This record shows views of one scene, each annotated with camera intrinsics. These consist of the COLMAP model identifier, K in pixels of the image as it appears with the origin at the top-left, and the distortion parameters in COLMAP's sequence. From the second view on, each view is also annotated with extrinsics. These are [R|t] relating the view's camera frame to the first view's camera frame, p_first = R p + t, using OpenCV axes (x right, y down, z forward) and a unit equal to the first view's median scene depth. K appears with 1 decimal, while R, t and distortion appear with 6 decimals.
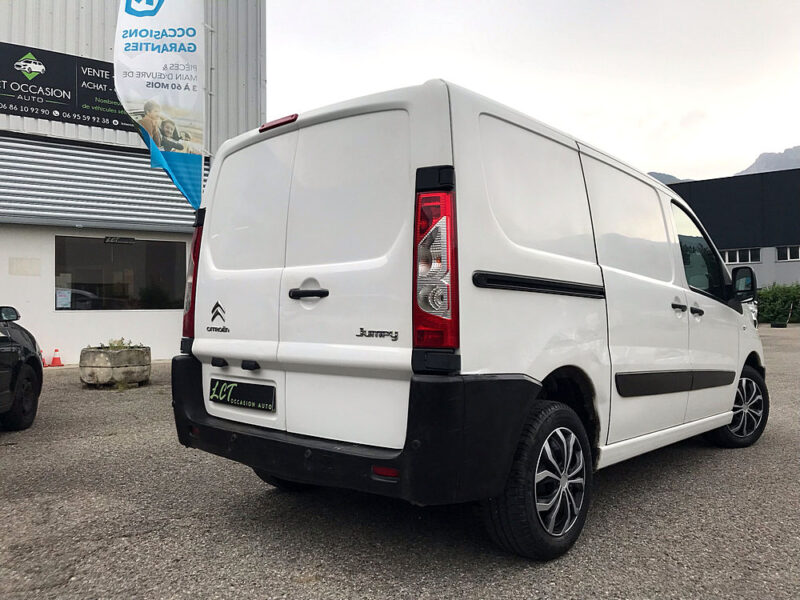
lens RADIAL K [[654.4, 0, 391.8], [0, 654.4, 295.9], [0, 0, 1]] dist [0.021116, -0.003095]
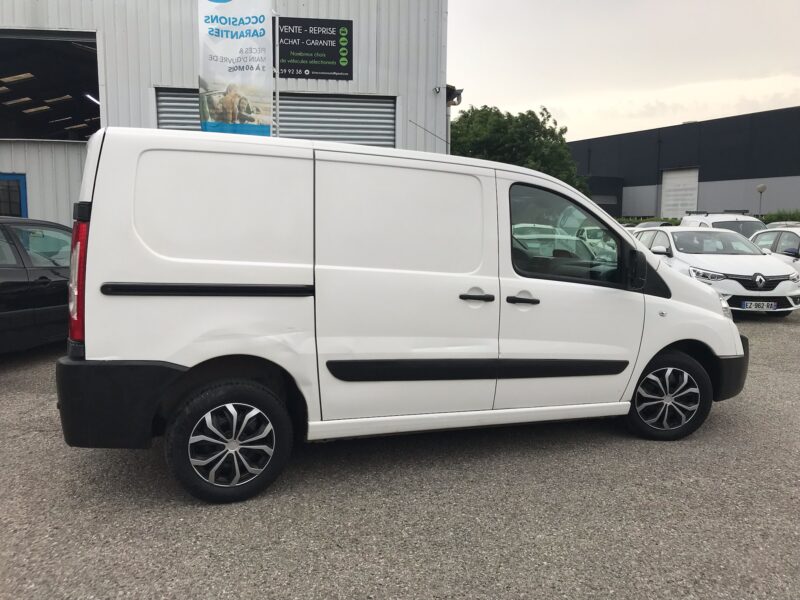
lens RADIAL K [[654.4, 0, 394.7], [0, 654.4, 294.4], [0, 0, 1]] dist [0.021116, -0.003095]
pose [[0.893795, 0.068353, -0.443235, 0.917517], [-0.007915, 0.990567, 0.136799, -0.148814], [0.448405, -0.118762, 0.885905, 0.063061]]
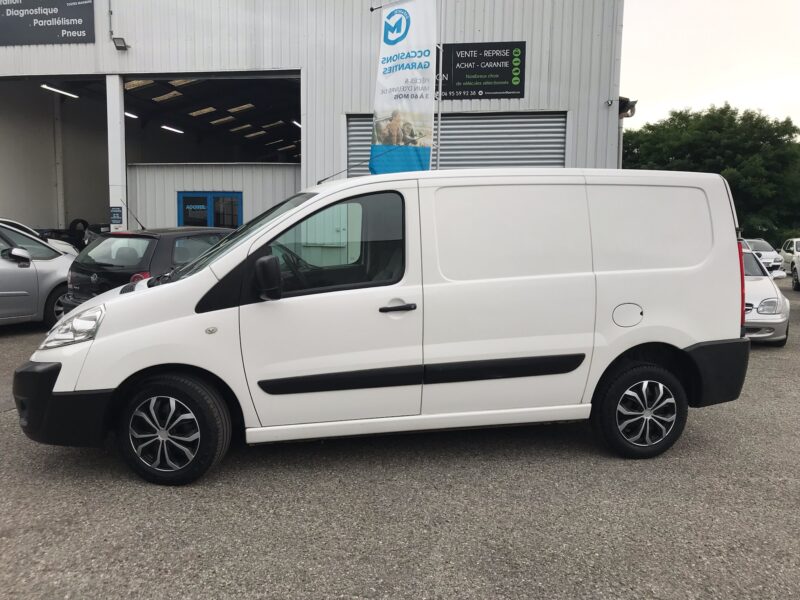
lens RADIAL K [[654.4, 0, 395.8], [0, 654.4, 296.0], [0, 0, 1]] dist [0.021116, -0.003095]
pose [[0.732758, 0.088930, -0.674653, 1.180361], [-0.005309, 0.992141, 0.125013, -0.160015], [0.680468, -0.088023, 0.727471, -0.074603]]
